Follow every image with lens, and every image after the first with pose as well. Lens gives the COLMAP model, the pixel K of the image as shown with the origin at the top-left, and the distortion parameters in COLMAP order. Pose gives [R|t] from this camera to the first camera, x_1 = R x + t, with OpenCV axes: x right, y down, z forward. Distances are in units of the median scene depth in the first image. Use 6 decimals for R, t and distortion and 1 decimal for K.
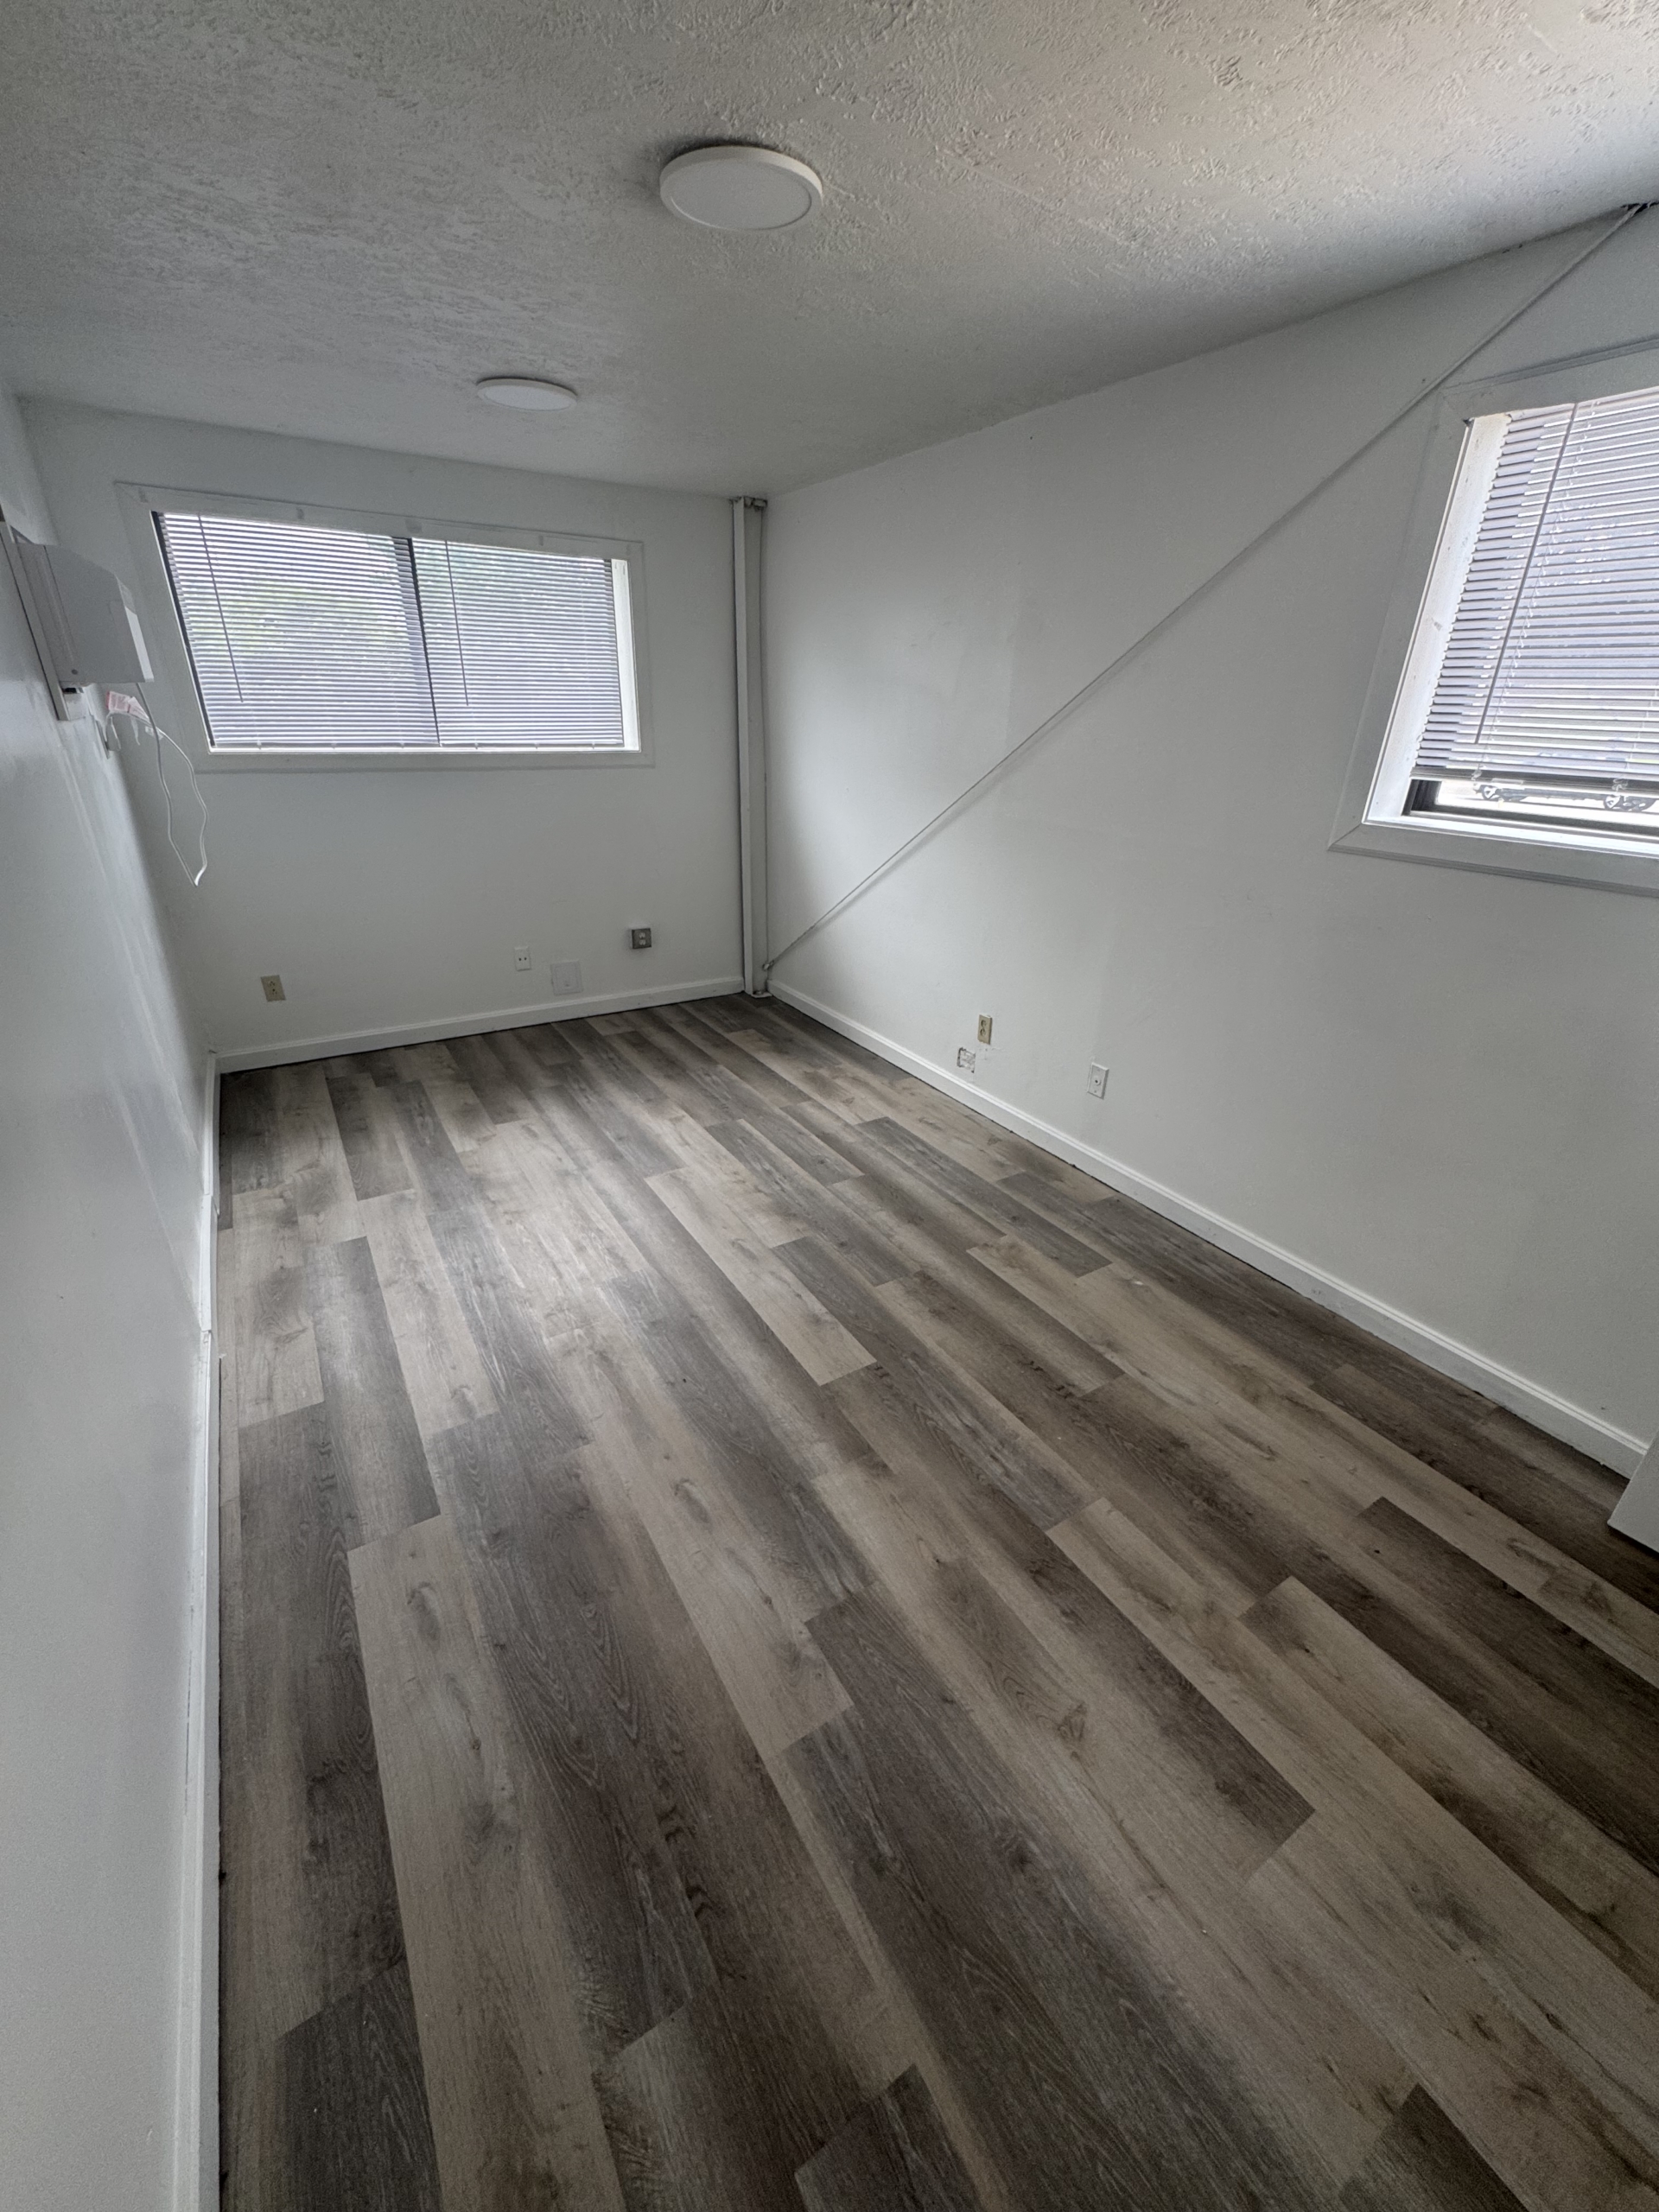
lens RADIAL K [[882.2, 0, 827.3], [0, 882.2, 1107.5], [0, 0, 1]] dist [-0.001290, 0.000299]
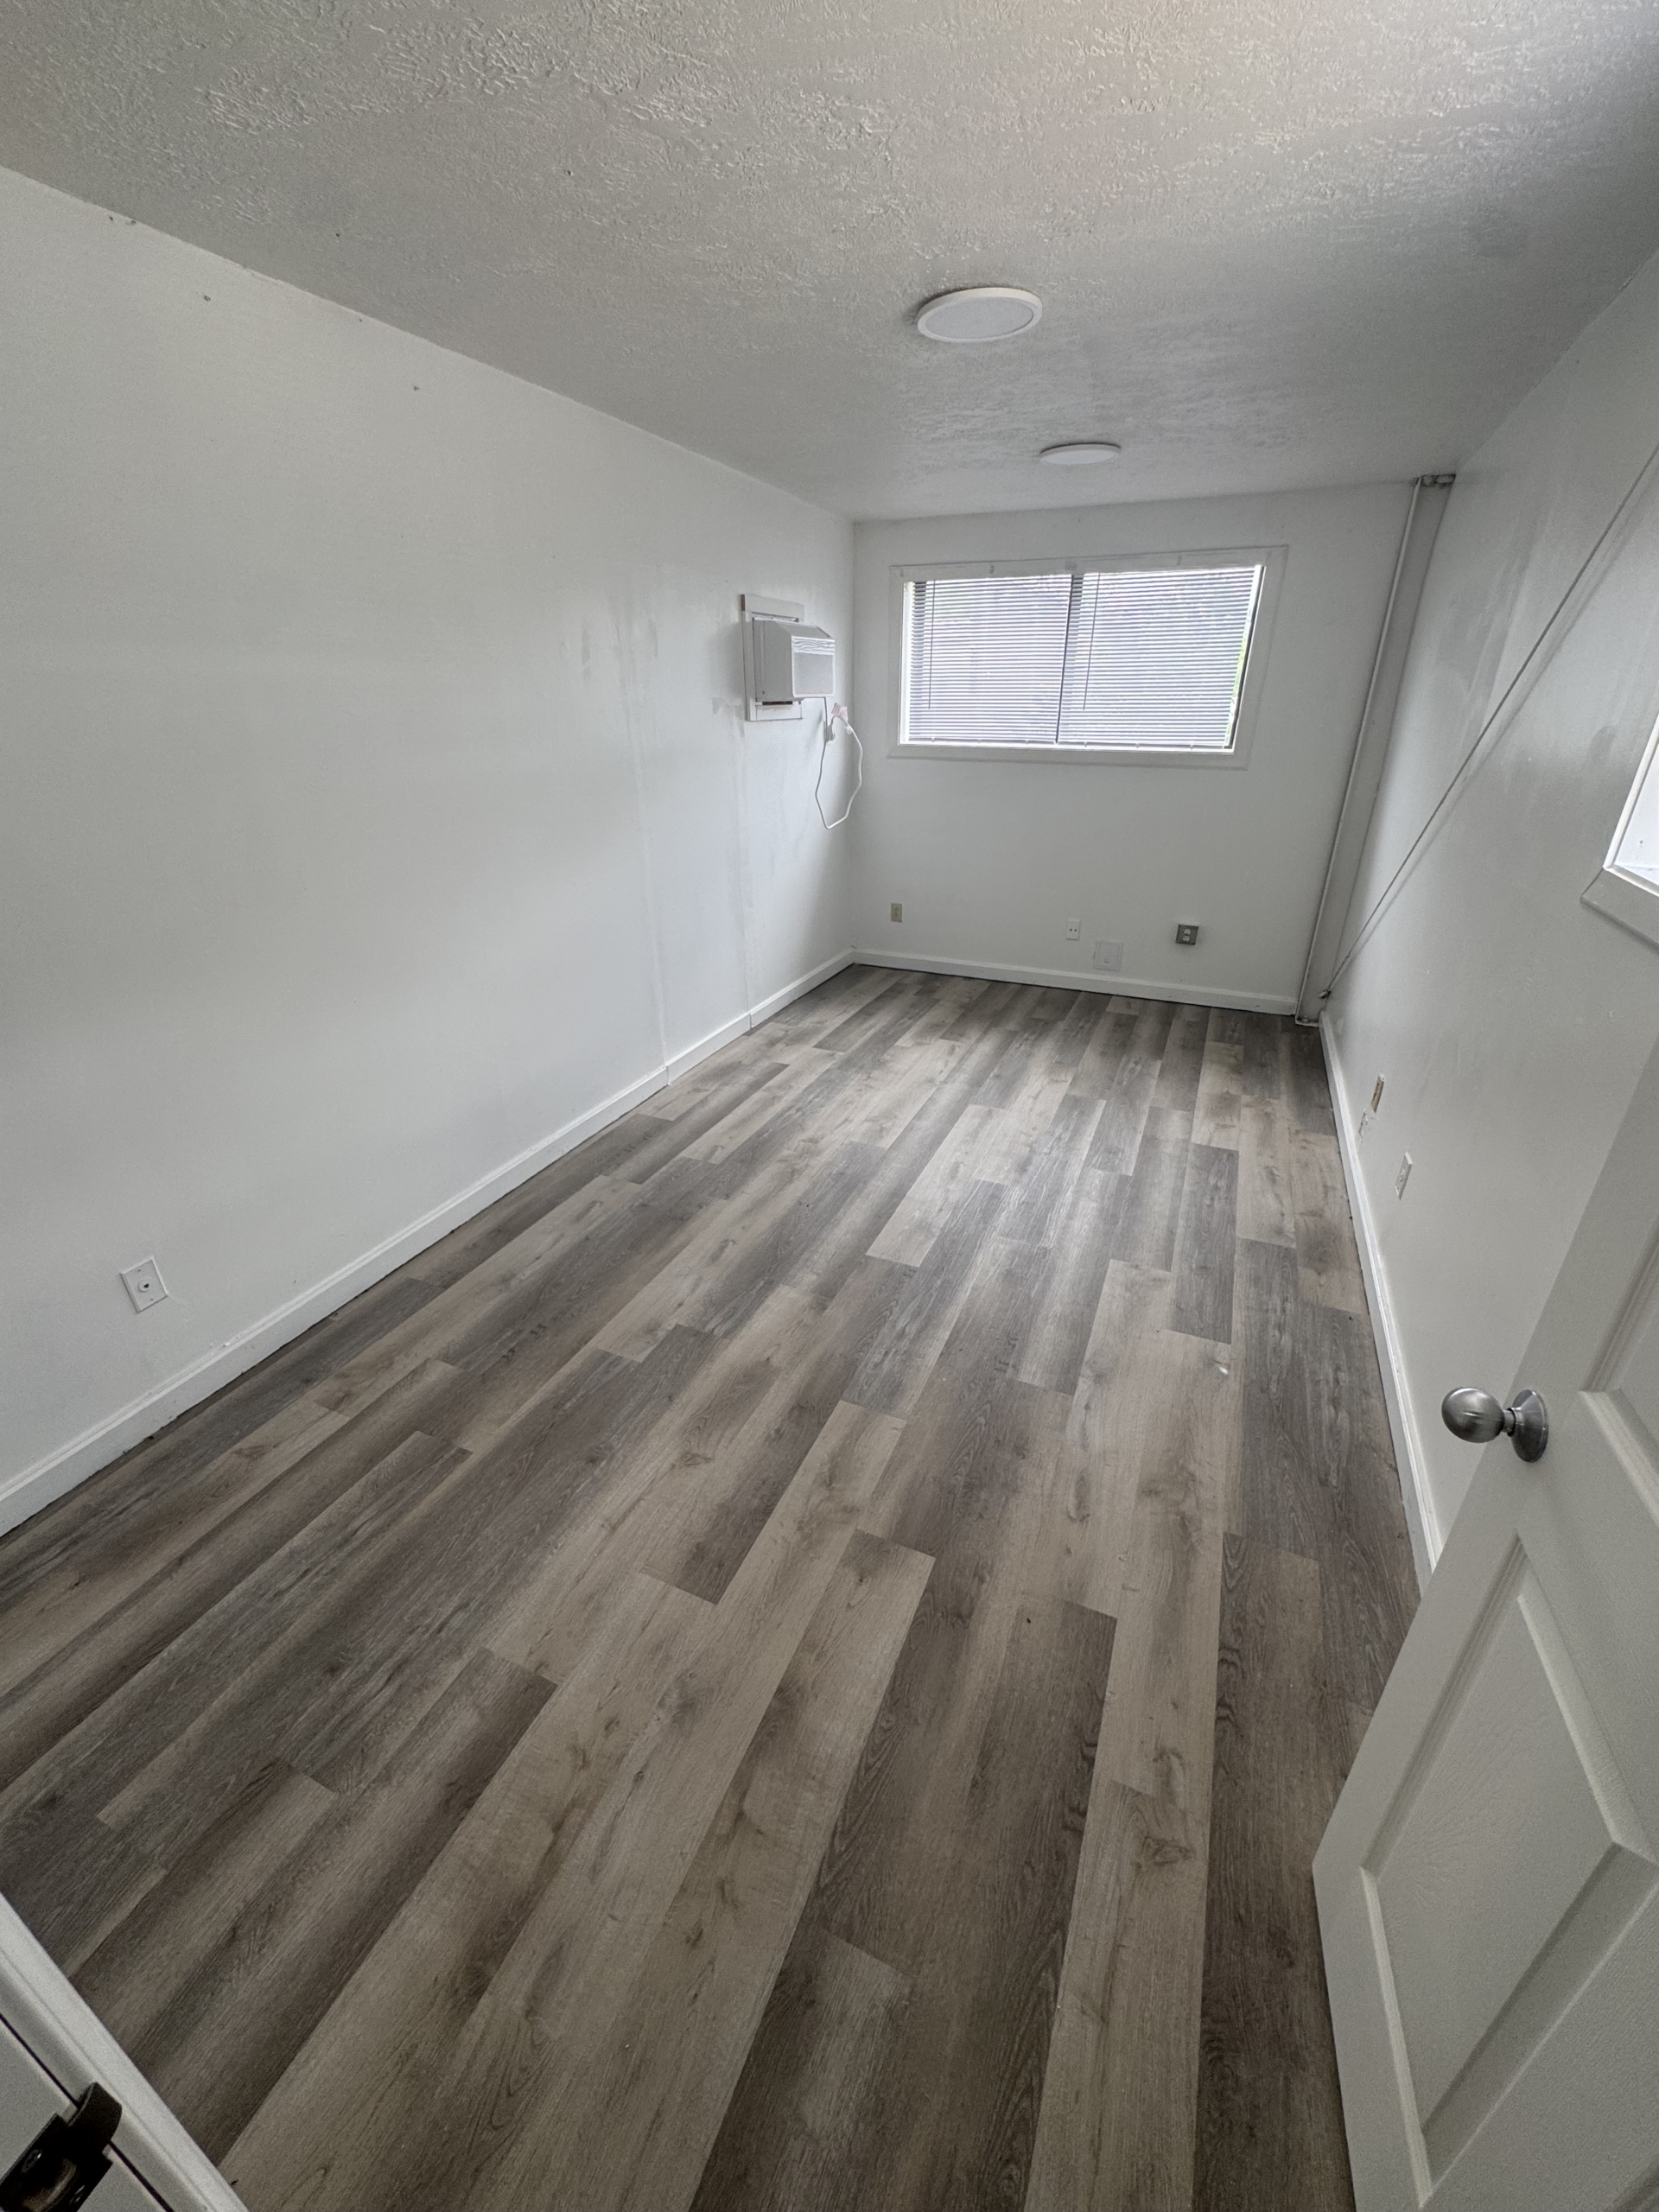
lens RADIAL K [[882.2, 0, 835.2], [0, 882.2, 1106.8], [0, 0, 1]] dist [-0.001290, 0.000299]
pose [[0.567286, 0.329804, -0.754596, 0.871730], [-0.334974, 0.929488, 0.154418, -0.057718], [0.752316, 0.165171, 0.637761, 0.148563]]
